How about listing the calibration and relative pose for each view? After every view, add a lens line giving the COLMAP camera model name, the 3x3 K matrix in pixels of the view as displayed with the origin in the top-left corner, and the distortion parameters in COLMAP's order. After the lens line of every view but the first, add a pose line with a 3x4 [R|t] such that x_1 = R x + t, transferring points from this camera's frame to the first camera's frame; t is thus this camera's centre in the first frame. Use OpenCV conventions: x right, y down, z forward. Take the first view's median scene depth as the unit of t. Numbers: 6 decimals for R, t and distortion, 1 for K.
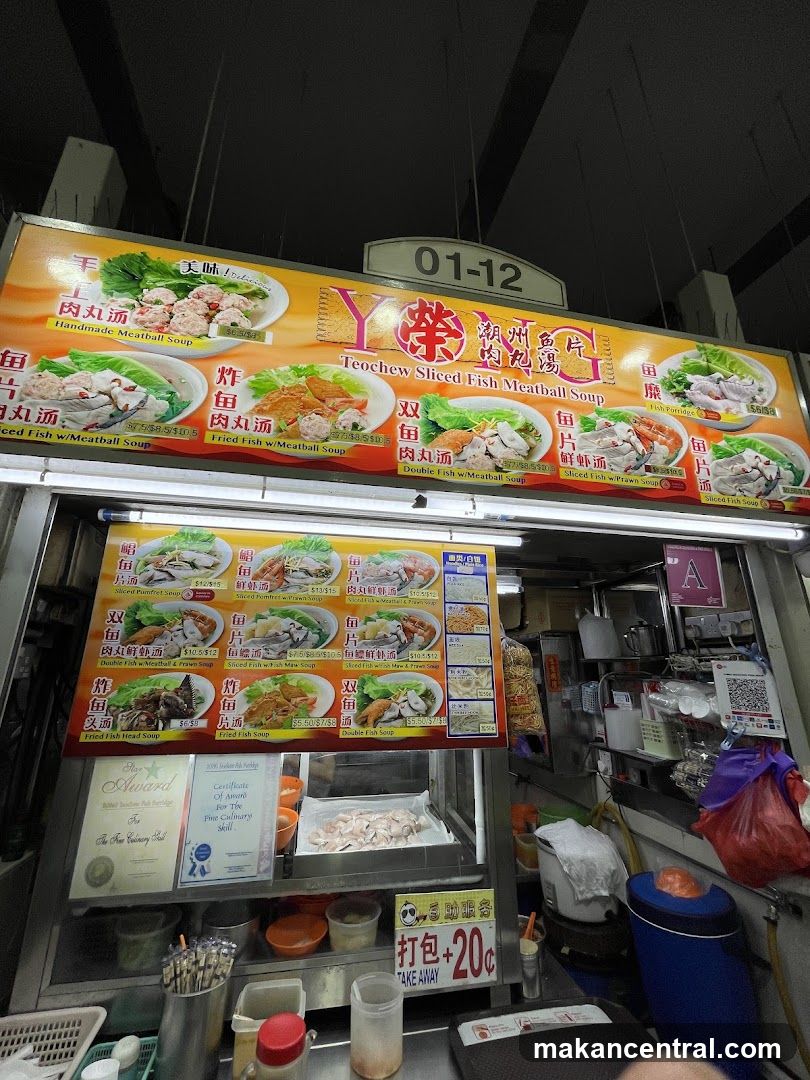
lens RADIAL K [[443.3, 0, 399.6], [0, 443.3, 531.2], [0, 0, 1]] dist [-0.003365, -0.000039]
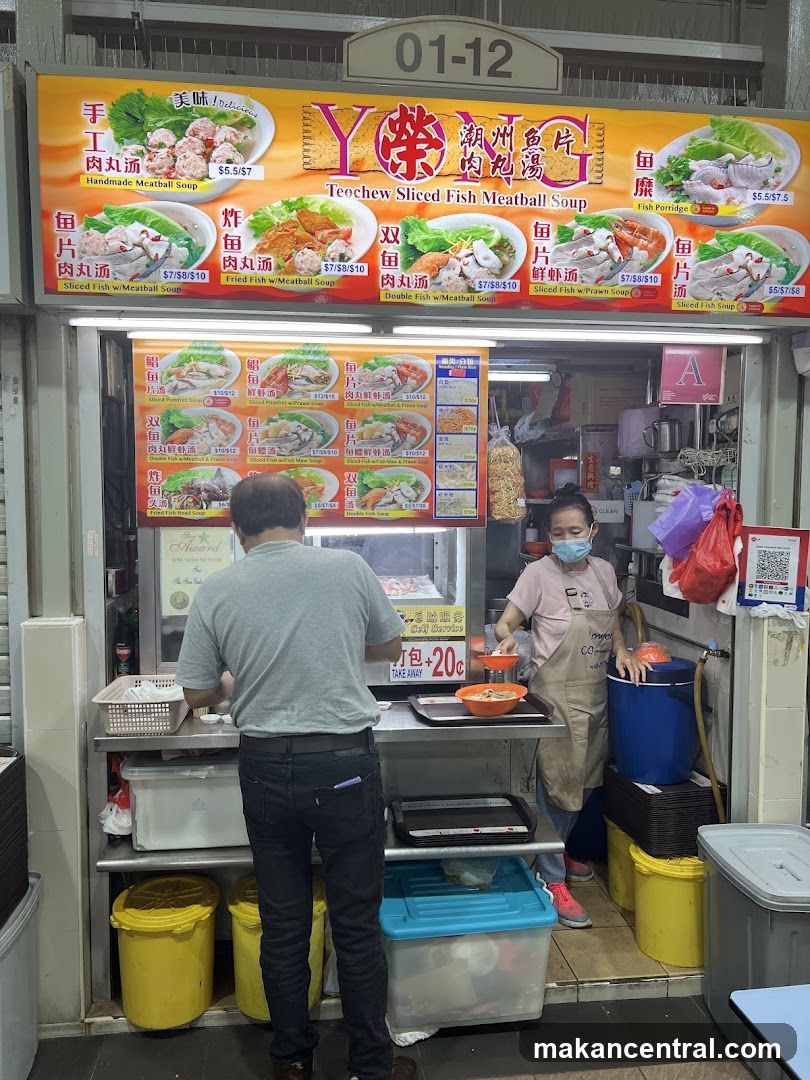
lens RADIAL K [[849.3, 0, 398.7], [0, 849.3, 563.1], [0, 0, 1]] dist [0.020871, -0.018655]
pose [[0.996178, 0.005749, -0.087157, 0.225917], [0.028162, 0.923408, 0.382786, -0.321508], [0.082682, -0.383778, 0.919717, -1.231844]]
